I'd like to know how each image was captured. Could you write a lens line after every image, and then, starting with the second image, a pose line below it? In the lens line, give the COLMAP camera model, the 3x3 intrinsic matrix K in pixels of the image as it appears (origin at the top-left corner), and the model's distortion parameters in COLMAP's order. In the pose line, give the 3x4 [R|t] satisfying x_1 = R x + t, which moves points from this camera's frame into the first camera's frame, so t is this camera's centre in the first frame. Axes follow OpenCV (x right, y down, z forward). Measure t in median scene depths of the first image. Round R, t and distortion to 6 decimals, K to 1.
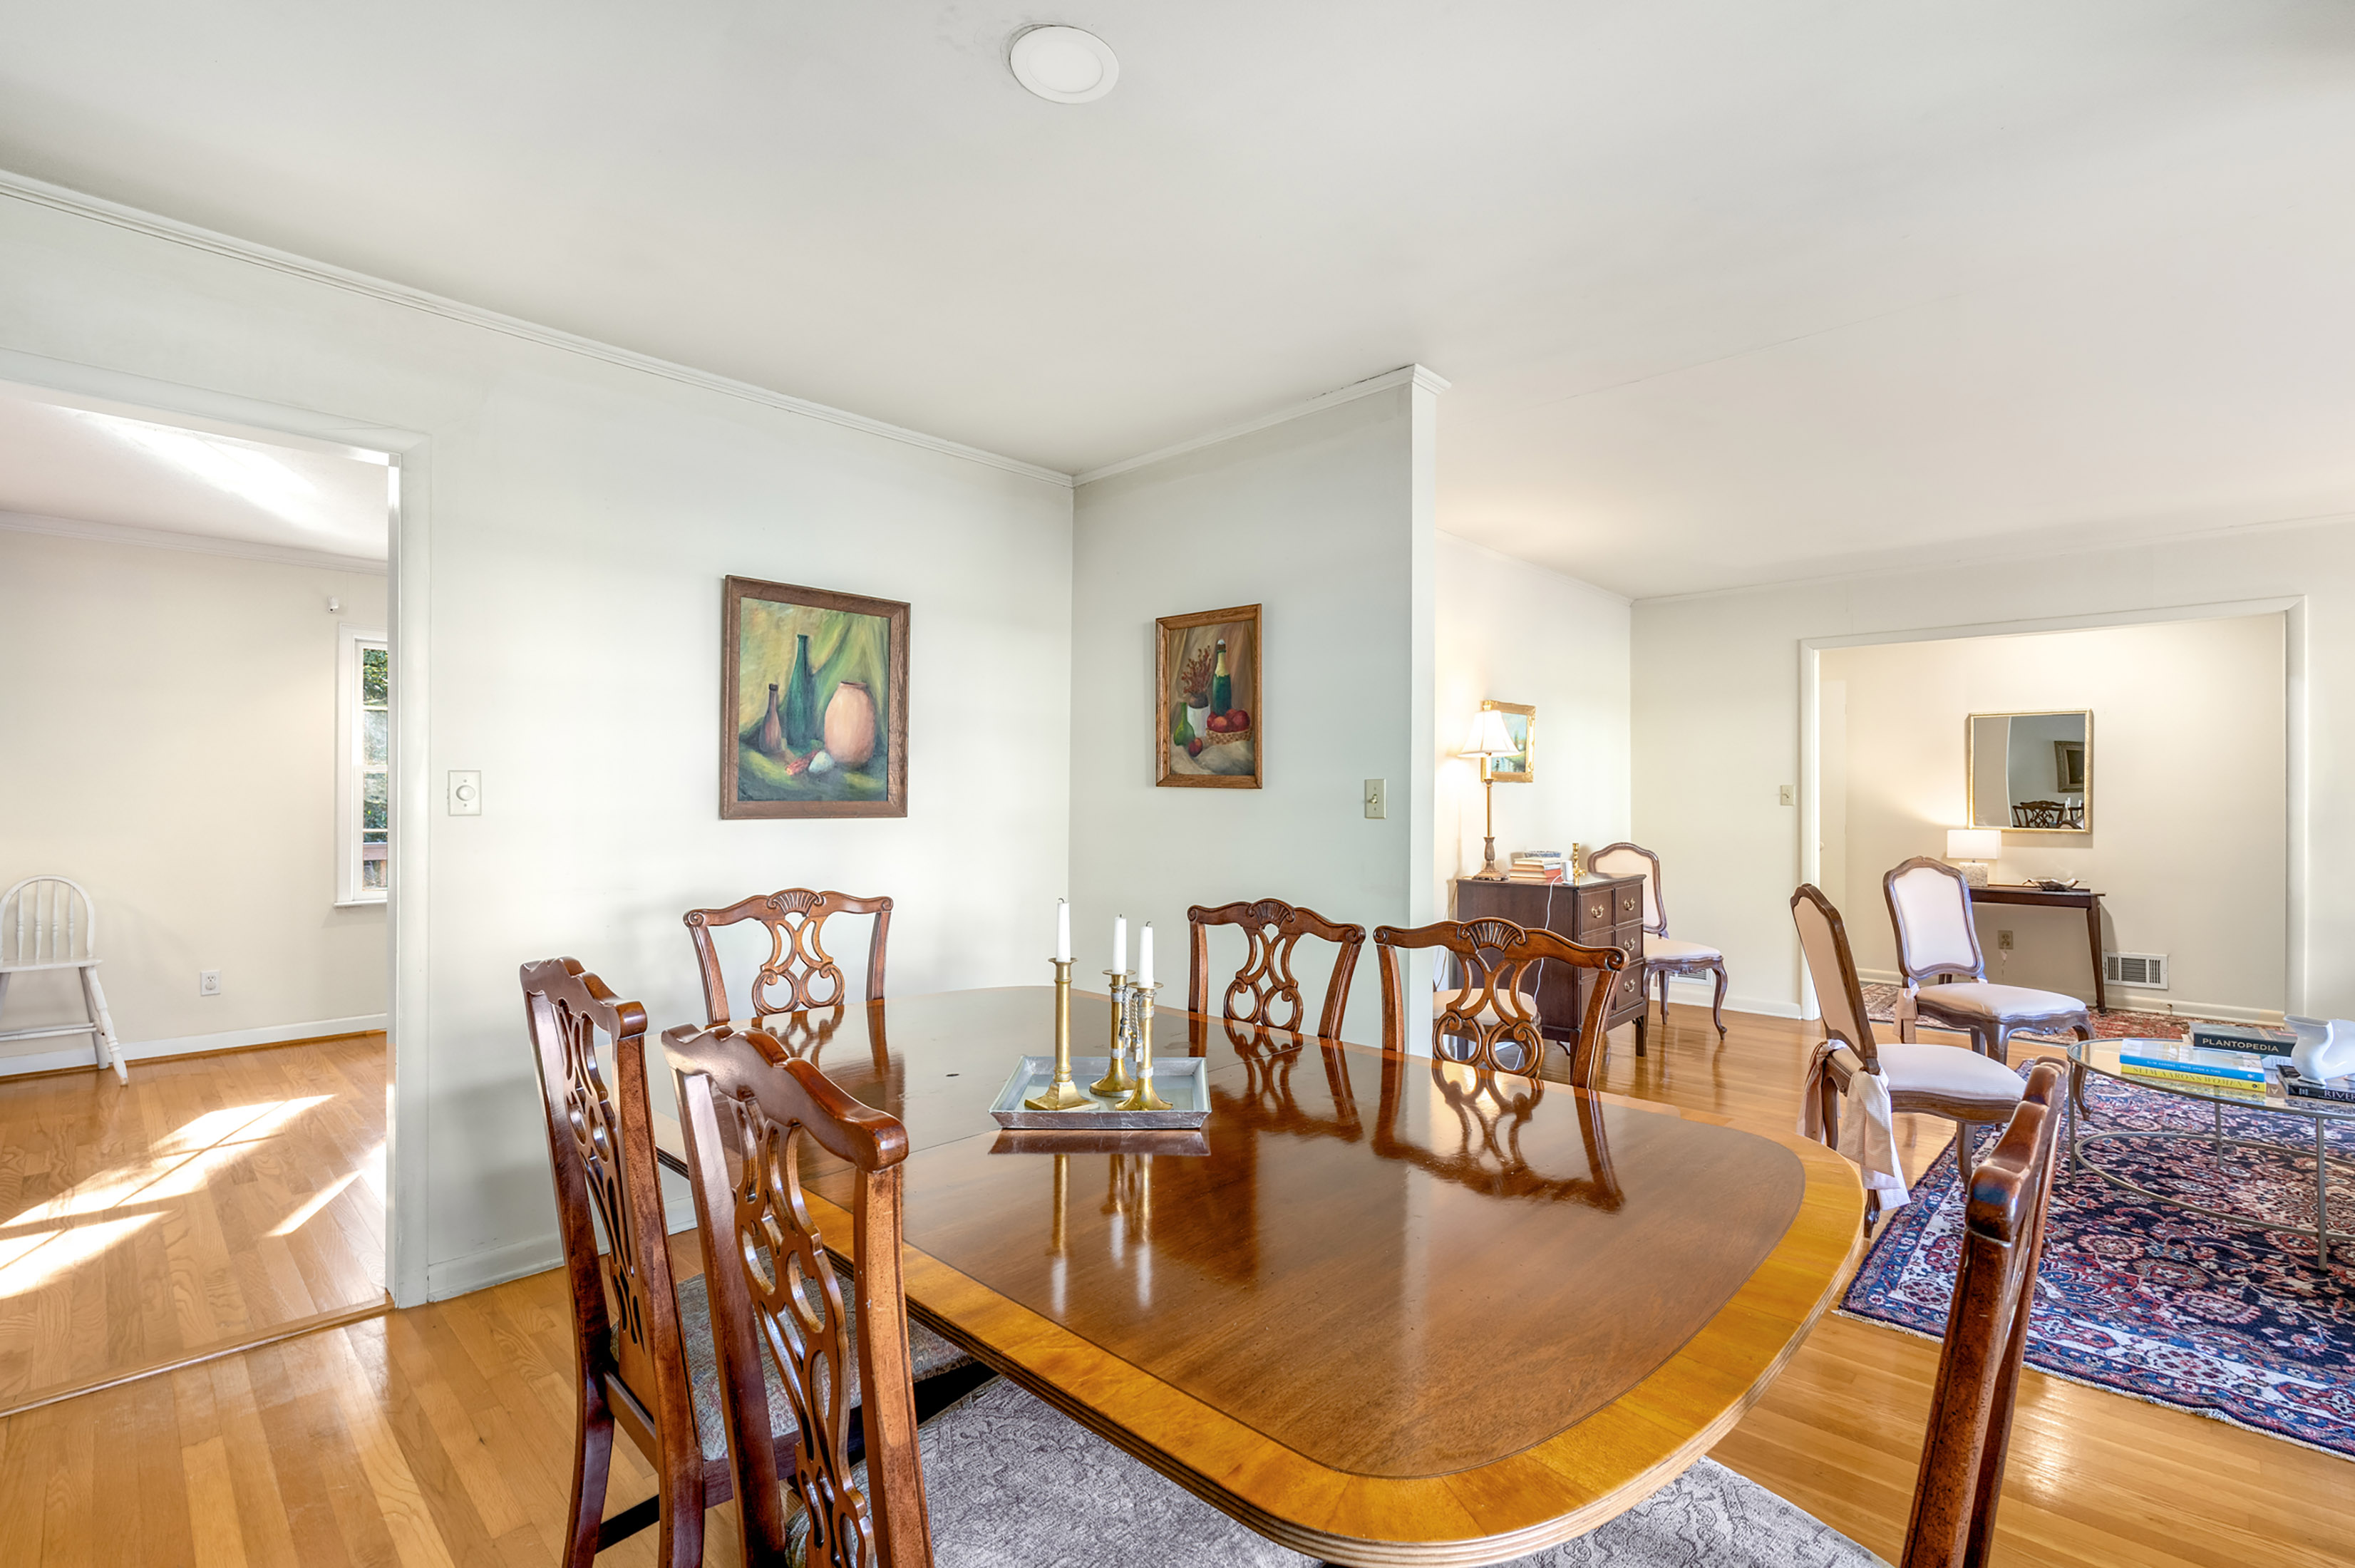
lens RADIAL K [[1055.1, 0, 1180.5], [0, 1055.1, 791.5], [0, 0, 1]] dist [-0.004096, -0.000100]
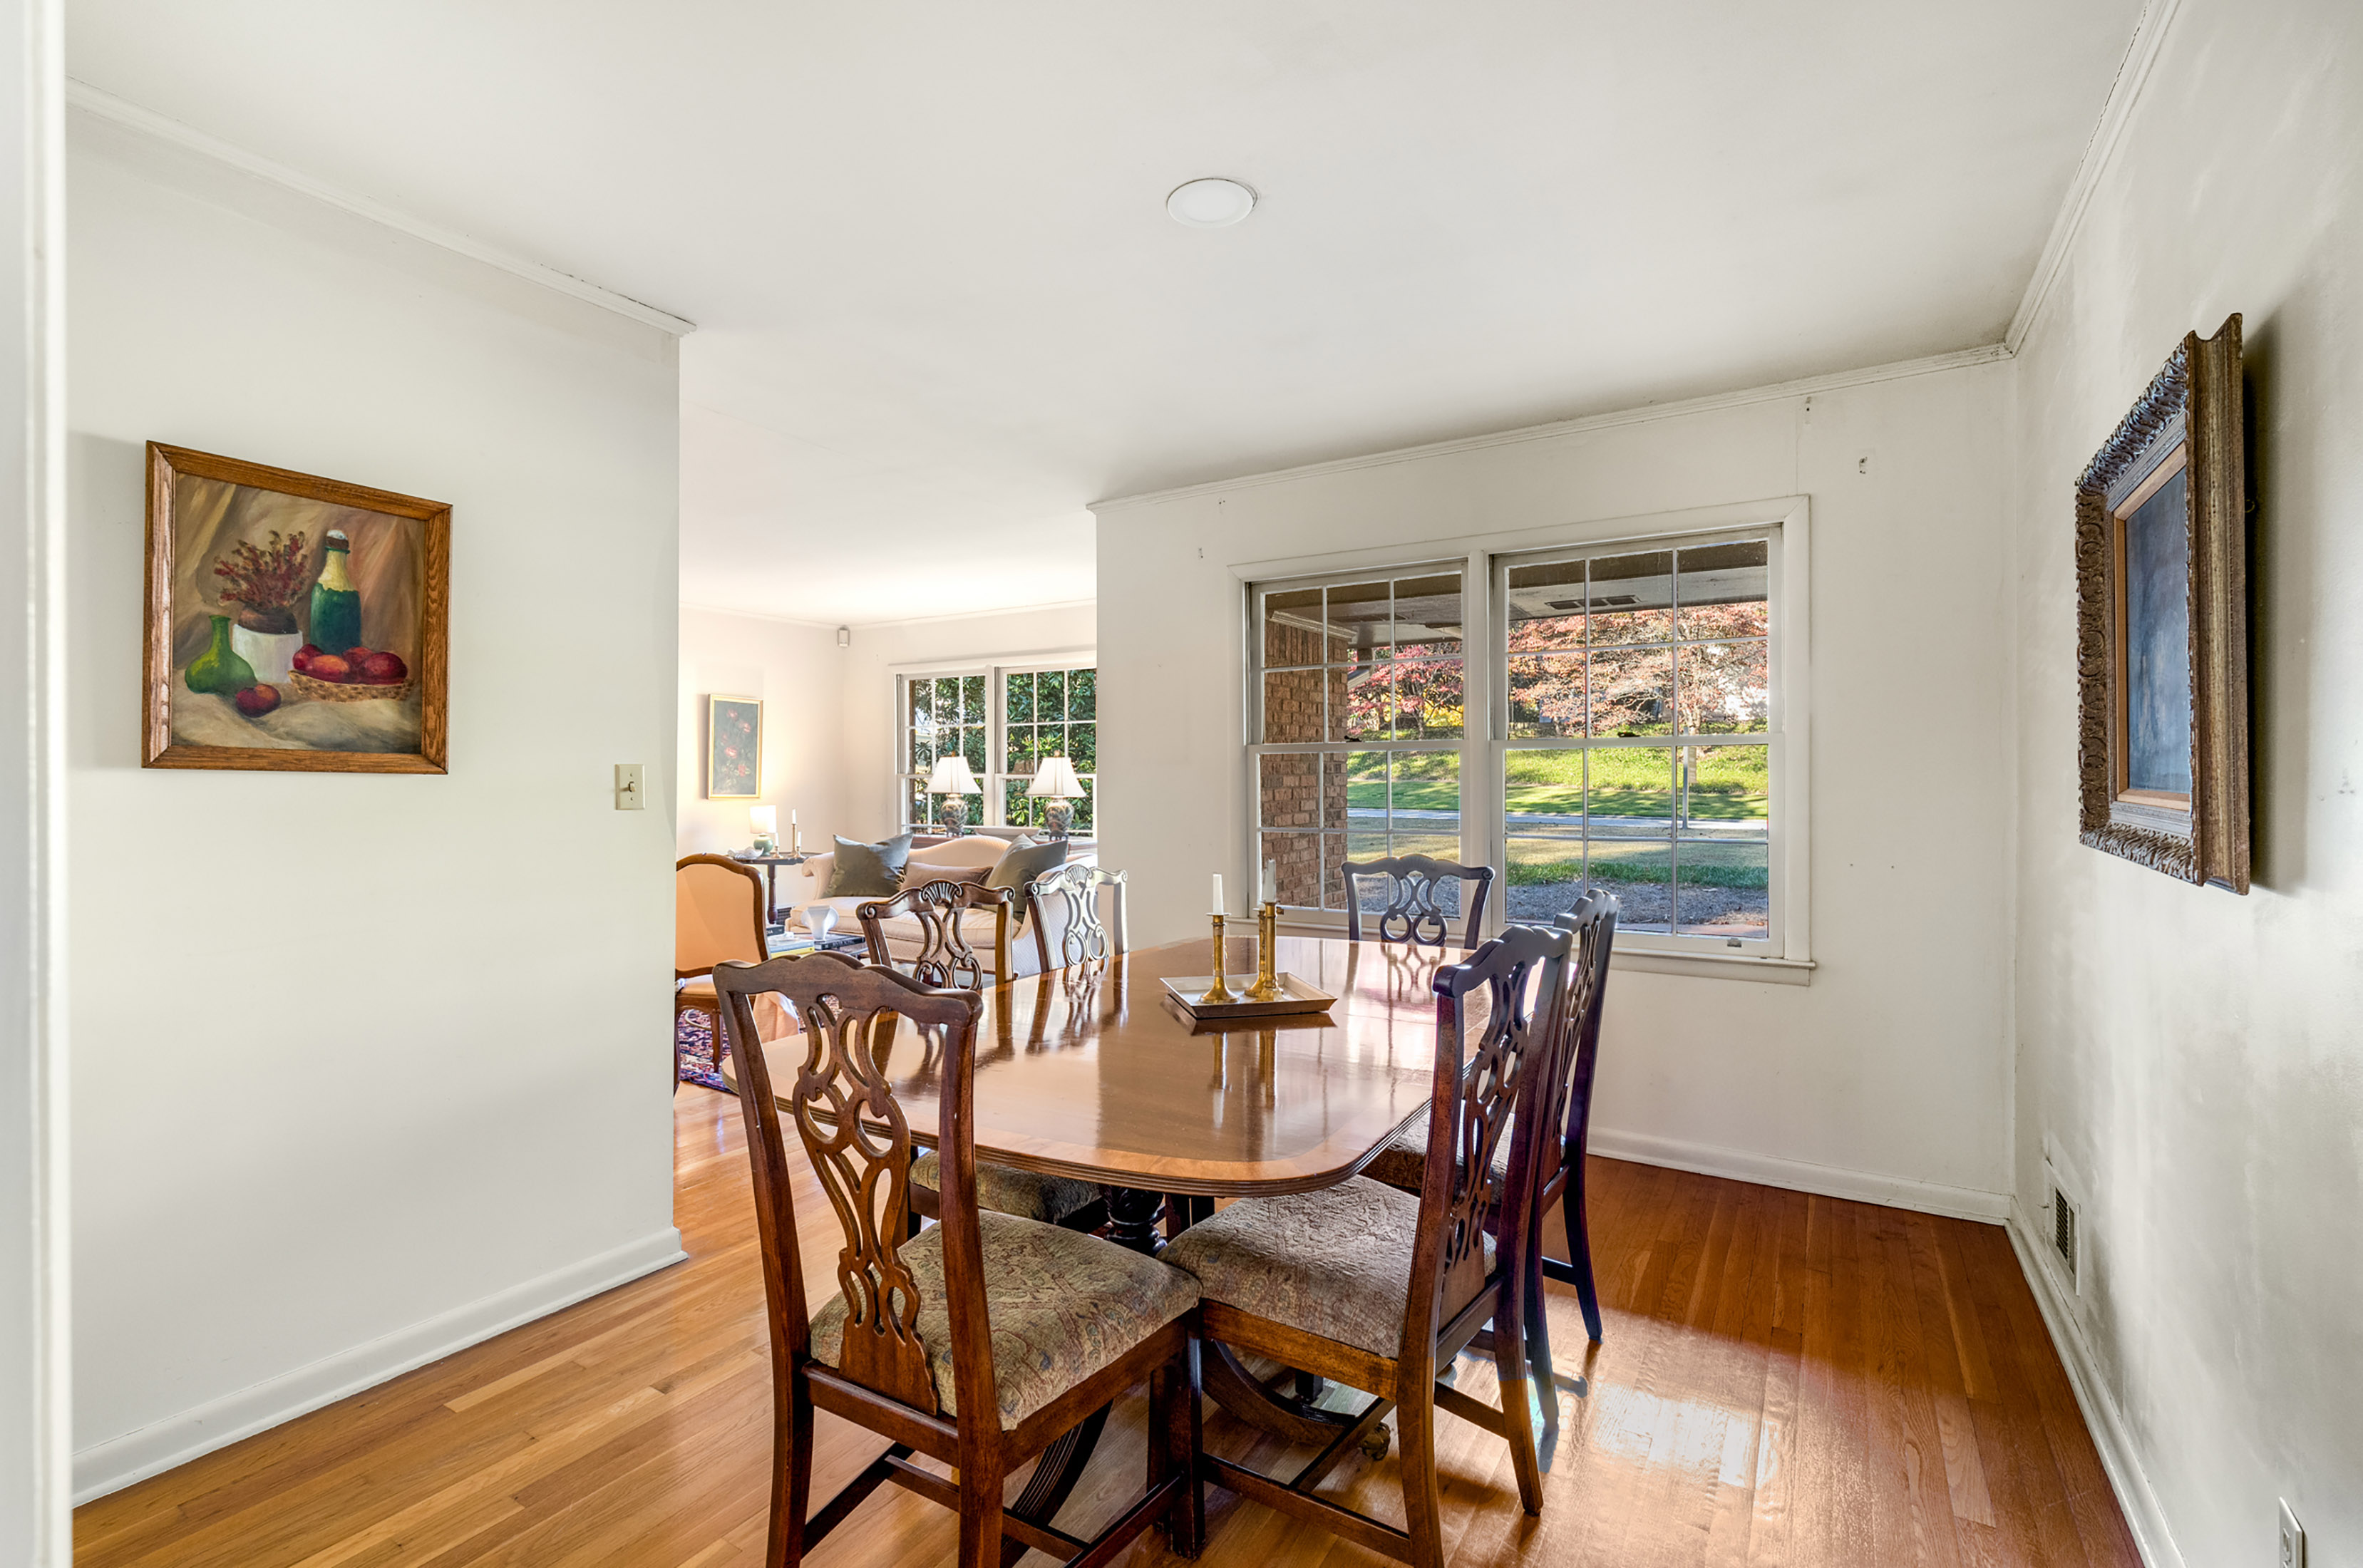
lens RADIAL K [[1058.7, 0, 1184.5], [0, 1058.7, 791.5], [0, 0, 1]] dist [-0.004096, -0.000100]
pose [[-0.207760, -0.009137, 0.978137, -0.659121], [-0.002906, 0.999958, 0.008723, 0.001012], [-0.978176, -0.001030, -0.207777, 0.640985]]
